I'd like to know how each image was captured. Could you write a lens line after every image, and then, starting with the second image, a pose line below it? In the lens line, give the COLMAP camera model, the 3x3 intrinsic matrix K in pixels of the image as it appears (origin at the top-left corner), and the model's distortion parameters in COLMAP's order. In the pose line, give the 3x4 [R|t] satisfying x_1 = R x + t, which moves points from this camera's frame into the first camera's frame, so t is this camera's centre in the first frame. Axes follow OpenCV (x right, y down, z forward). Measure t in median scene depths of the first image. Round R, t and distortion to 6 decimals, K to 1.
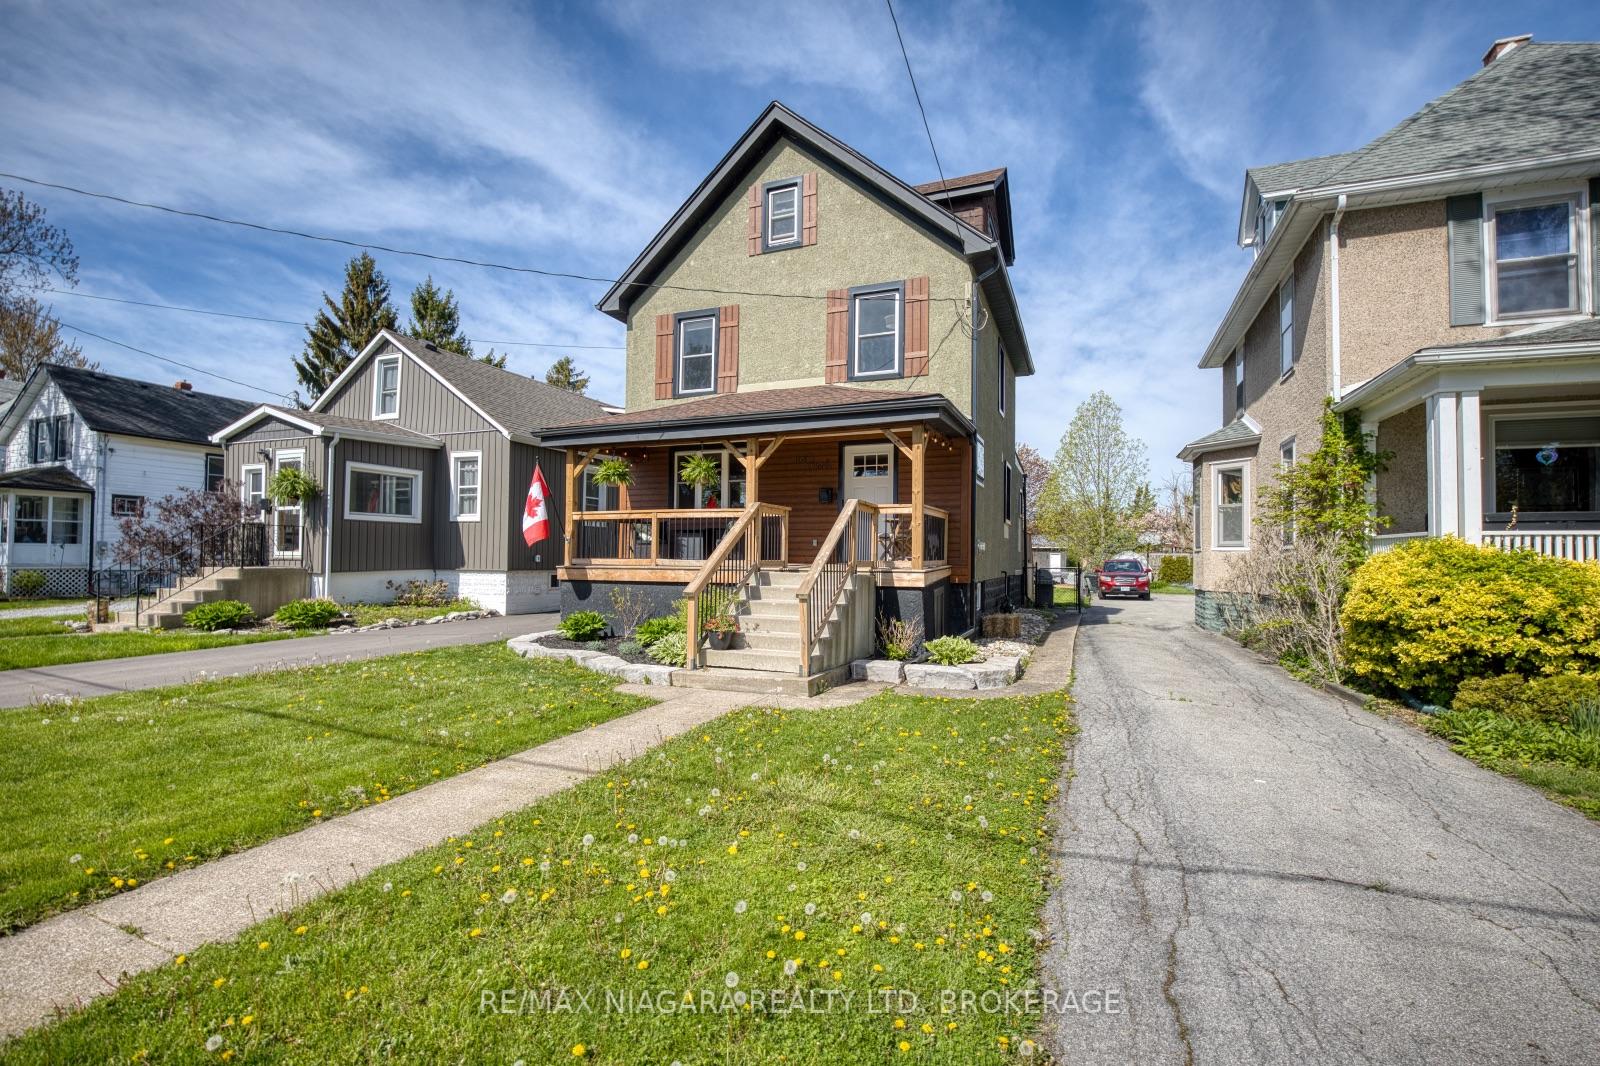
lens RADIAL K [[713.7, 0, 800.0], [0, 713.7, 533.0], [0, 0, 1]] dist [-0.021079, -0.000292]
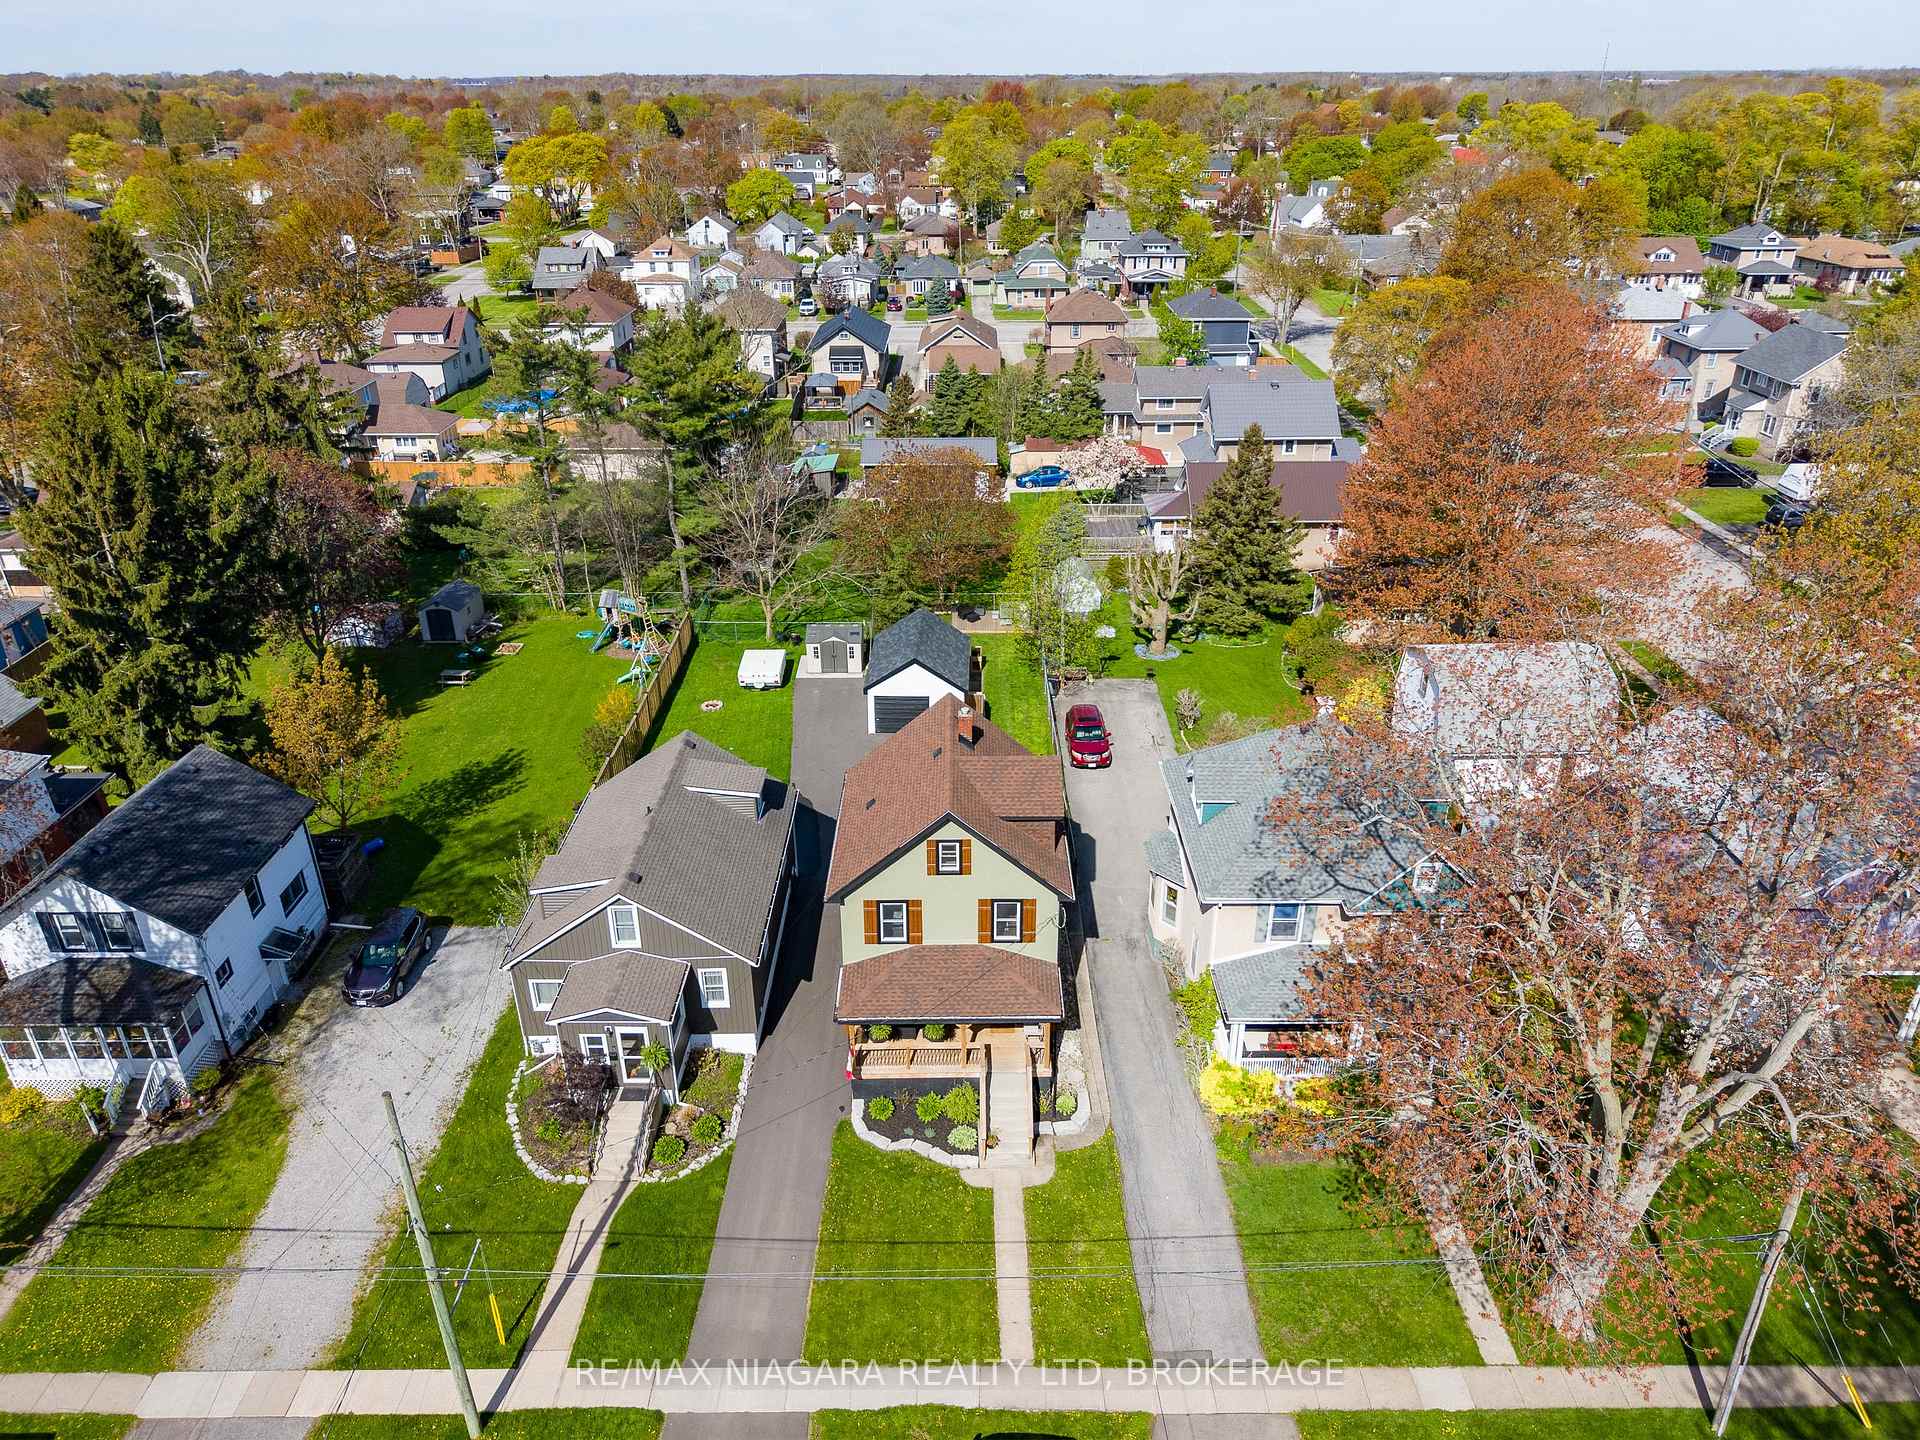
lens RADIAL K [[1290.0, 0, 960.0], [0, 1290.0, 720.0], [0, 0, 1]] dist [0.015000, -0.012009]
pose [[0.923983, -0.183829, 0.335353, -0.959259], [0.003080, 0.880443, 0.474142, -2.182069], [-0.382420, -0.437066, 0.814081, -1.333534]]
